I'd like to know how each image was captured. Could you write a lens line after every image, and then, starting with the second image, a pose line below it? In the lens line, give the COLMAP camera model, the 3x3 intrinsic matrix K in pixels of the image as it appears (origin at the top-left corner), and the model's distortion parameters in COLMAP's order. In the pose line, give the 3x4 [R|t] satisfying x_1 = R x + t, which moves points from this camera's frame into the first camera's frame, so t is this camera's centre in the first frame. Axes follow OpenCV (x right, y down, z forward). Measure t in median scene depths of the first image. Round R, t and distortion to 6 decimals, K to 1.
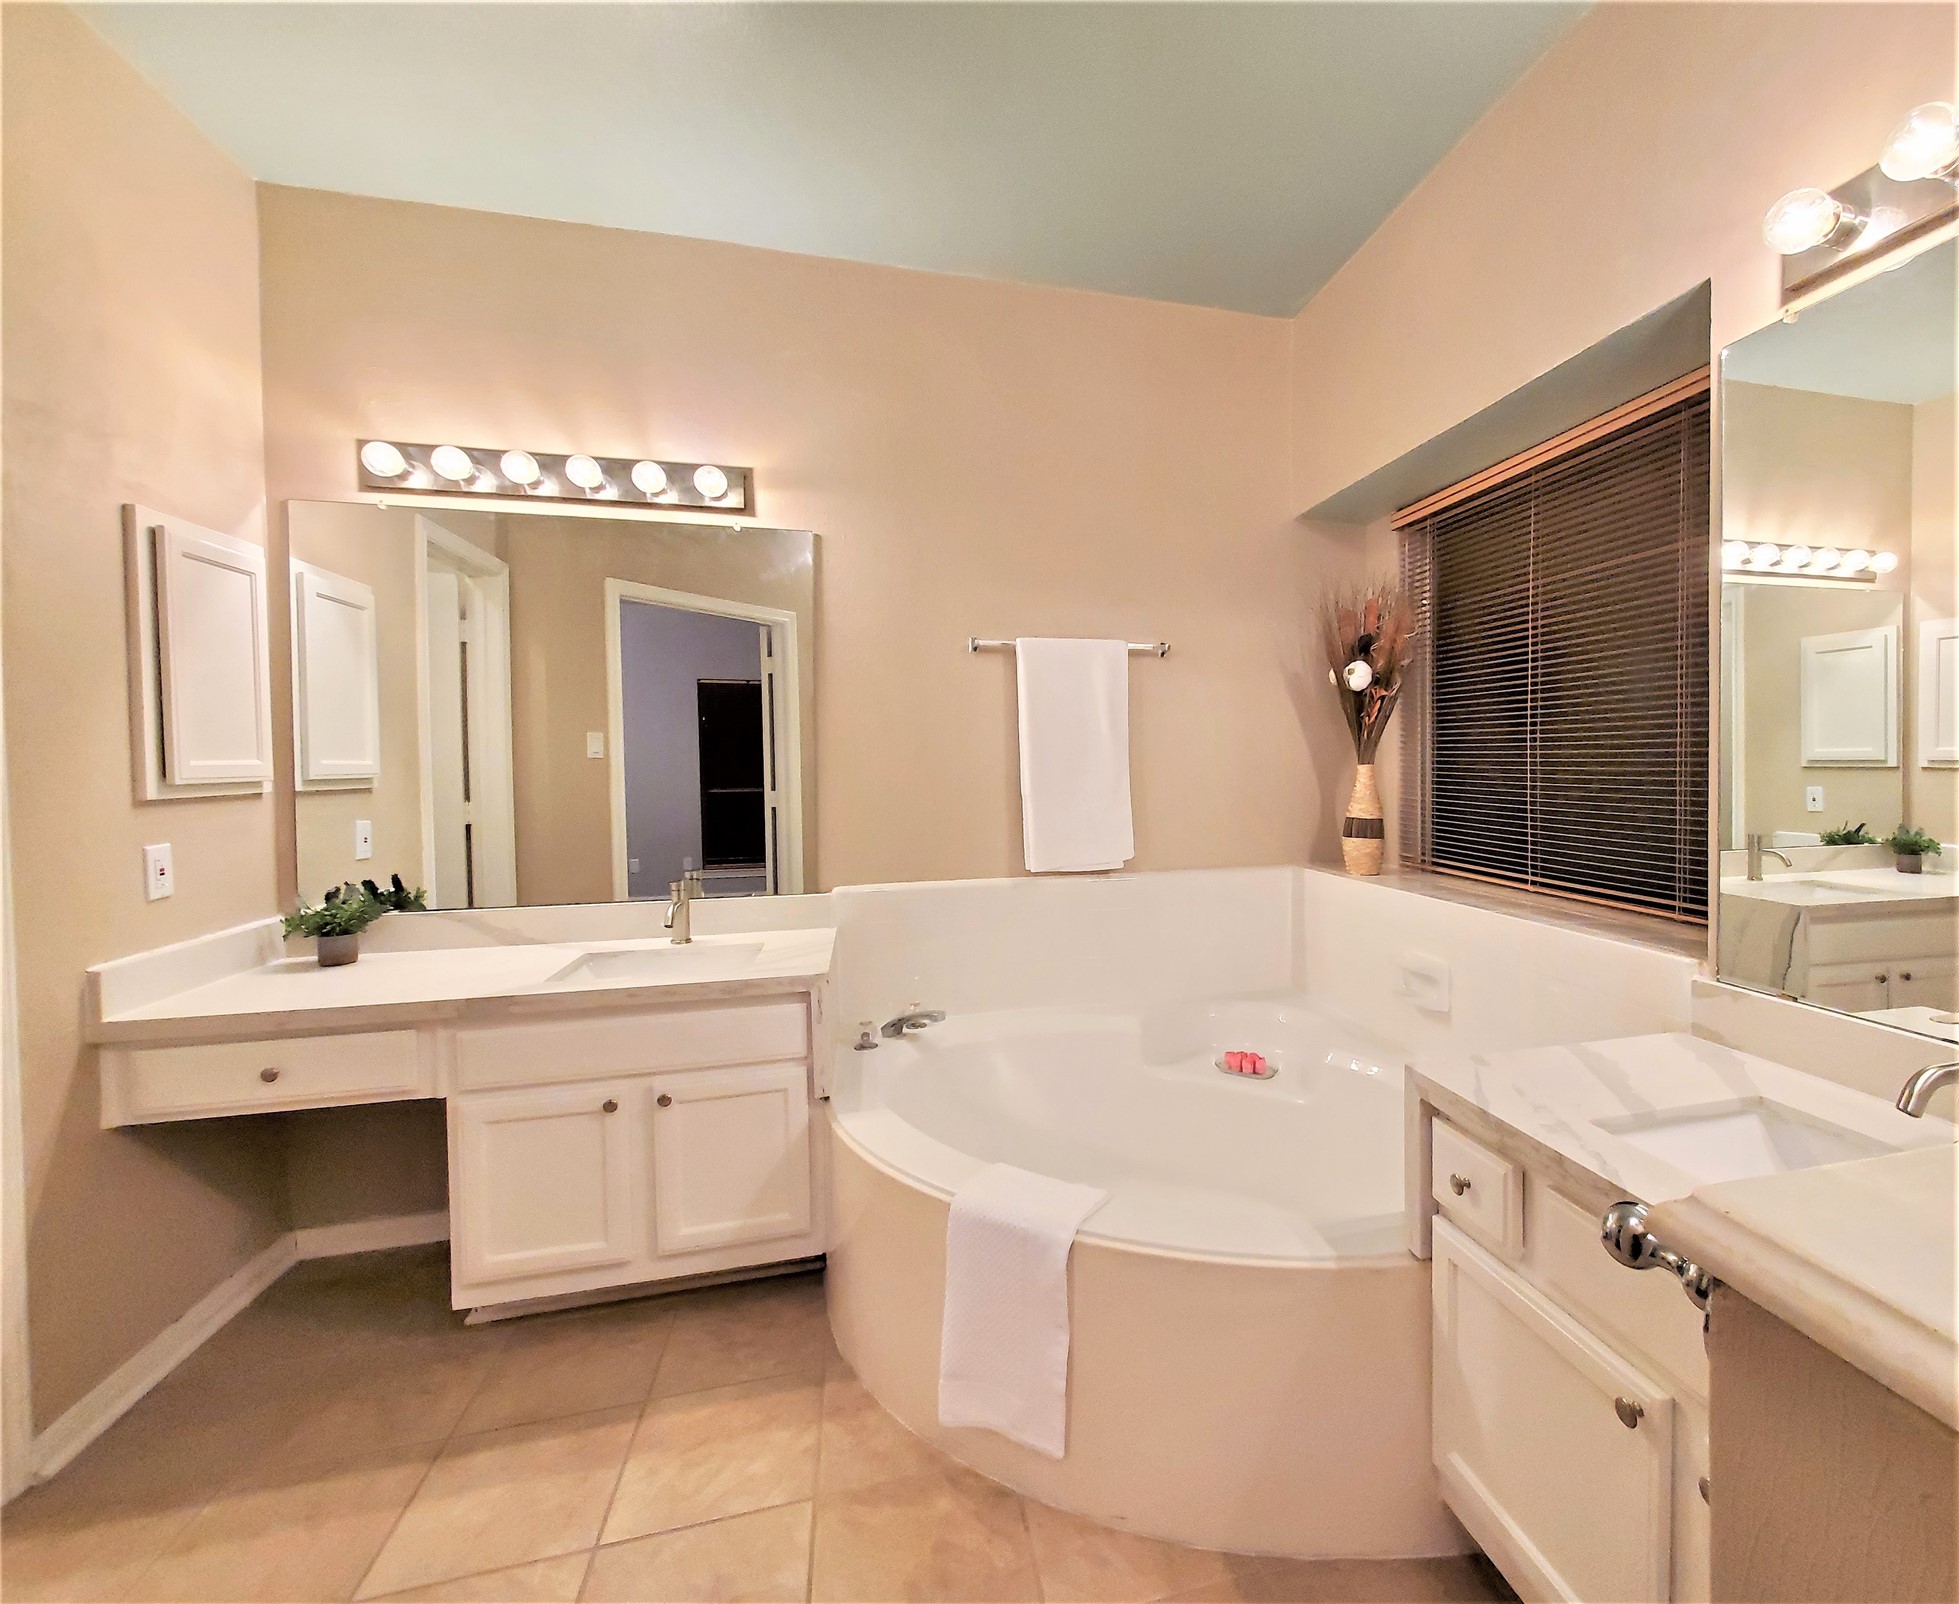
lens RADIAL K [[862.9, 0, 1097.3], [0, 862.9, 782.8], [0, 0, 1]] dist [-0.002068, -0.000134]
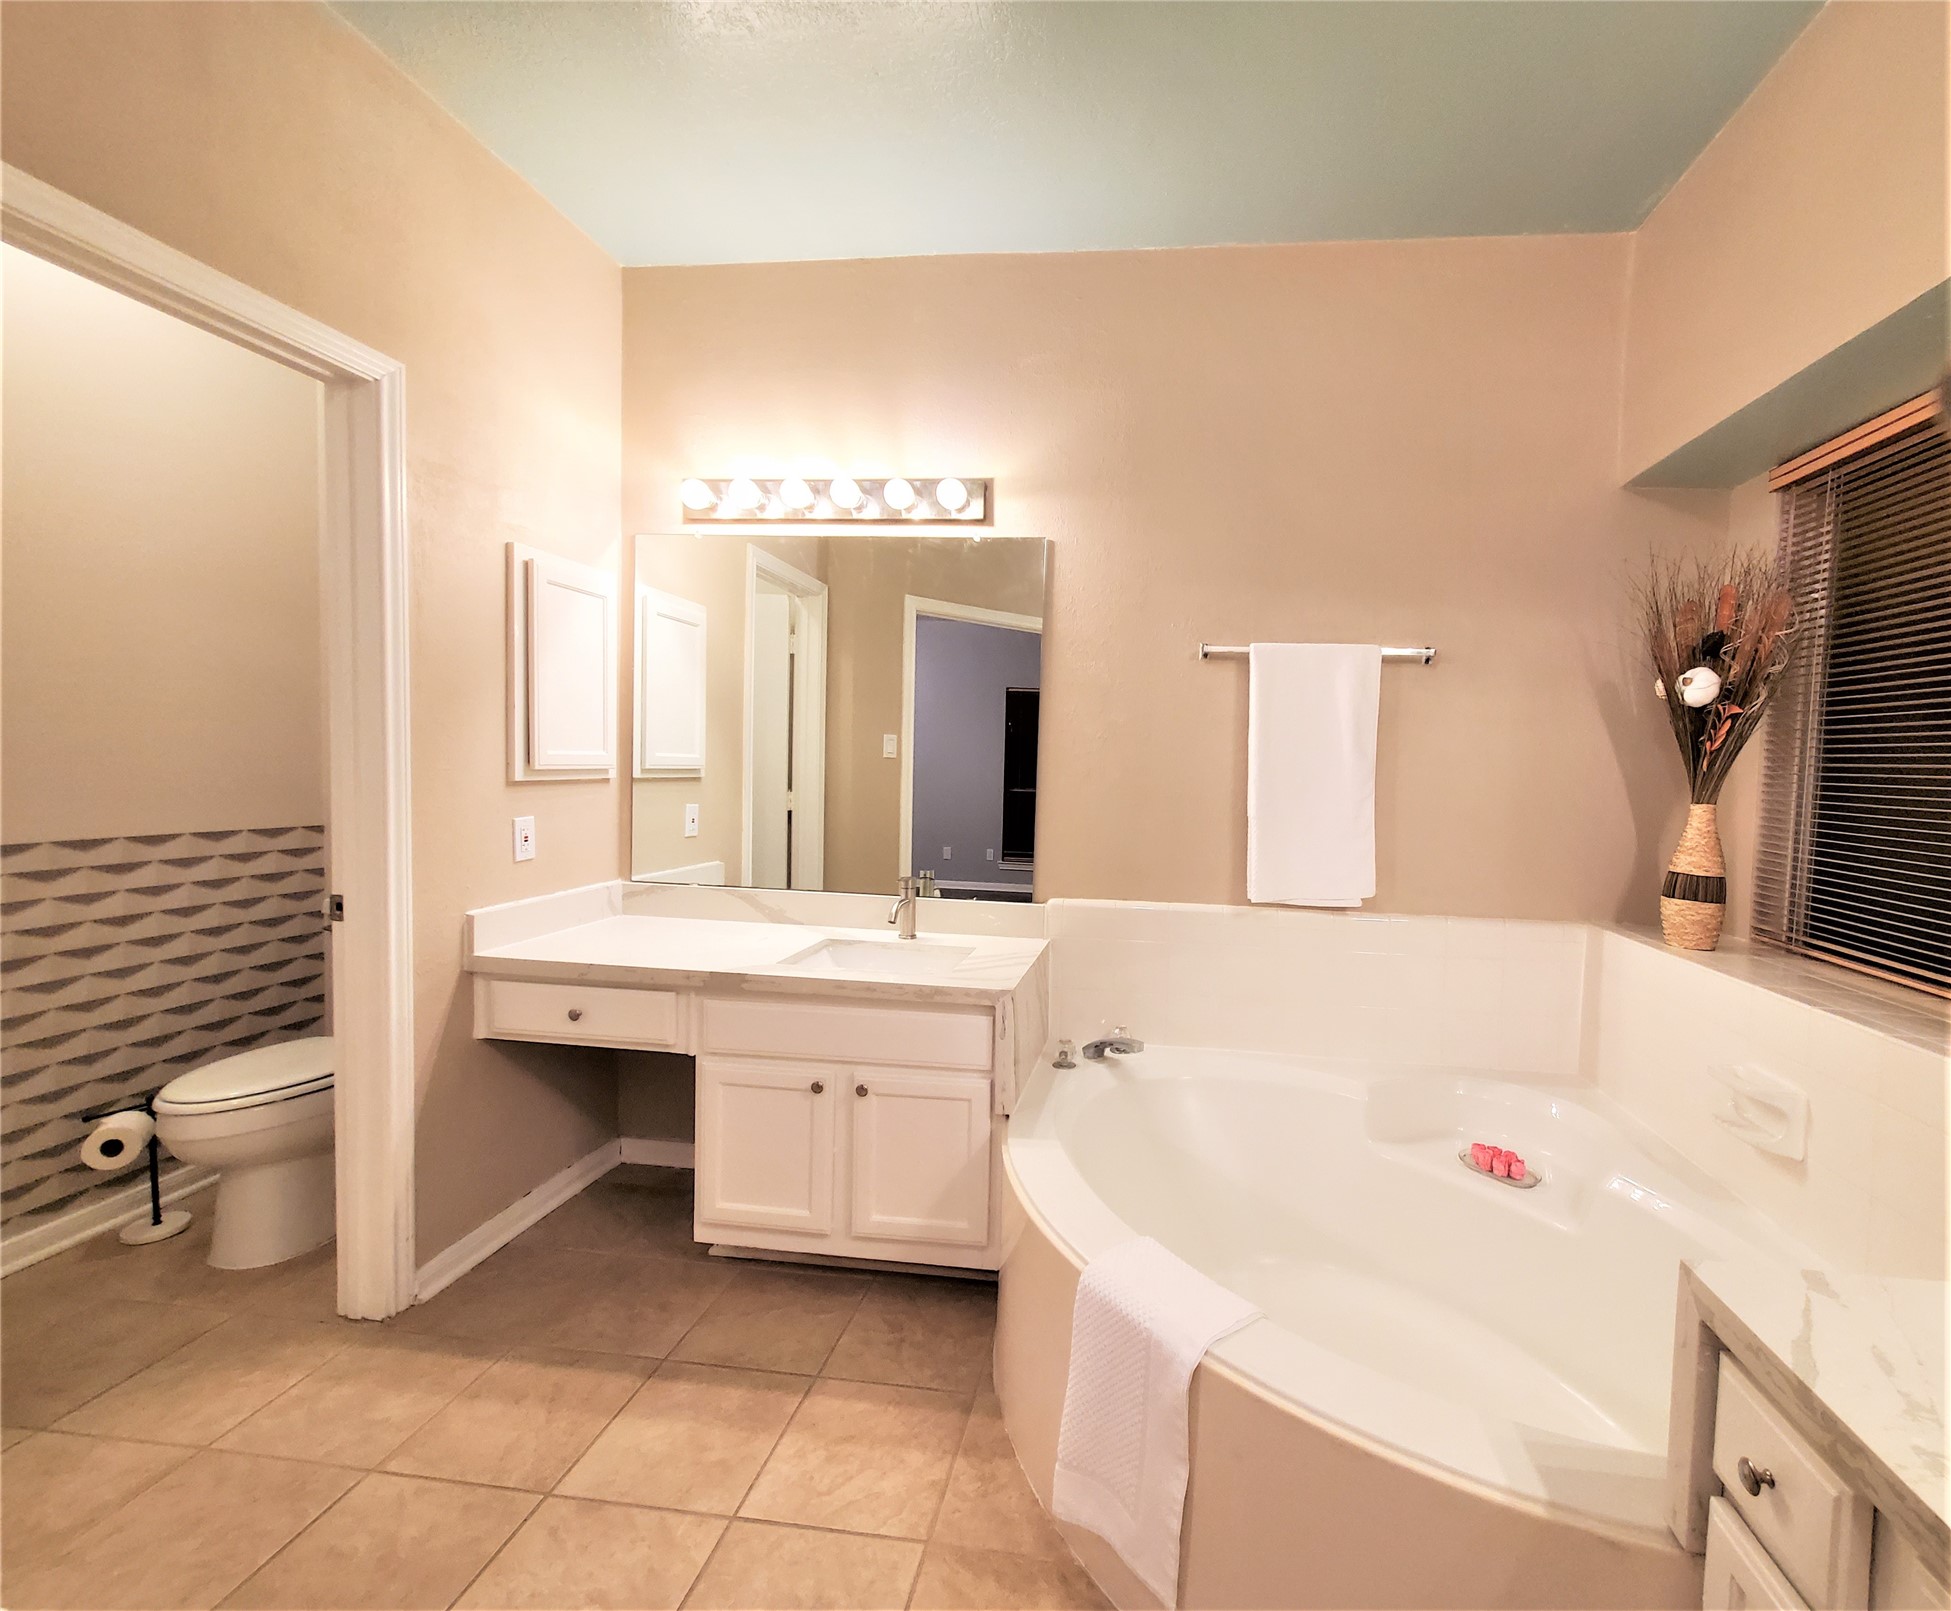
lens RADIAL K [[843.2, 0, 1081.0], [0, 843.2, 804.7], [0, 0, 1]] dist [0.000933, -0.001000]
pose [[0.930043, 0.056024, -0.363155, 0.081989], [-0.049930, 0.998410, 0.026154, -0.014712], [0.364043, -0.006192, 0.931362, 0.125385]]
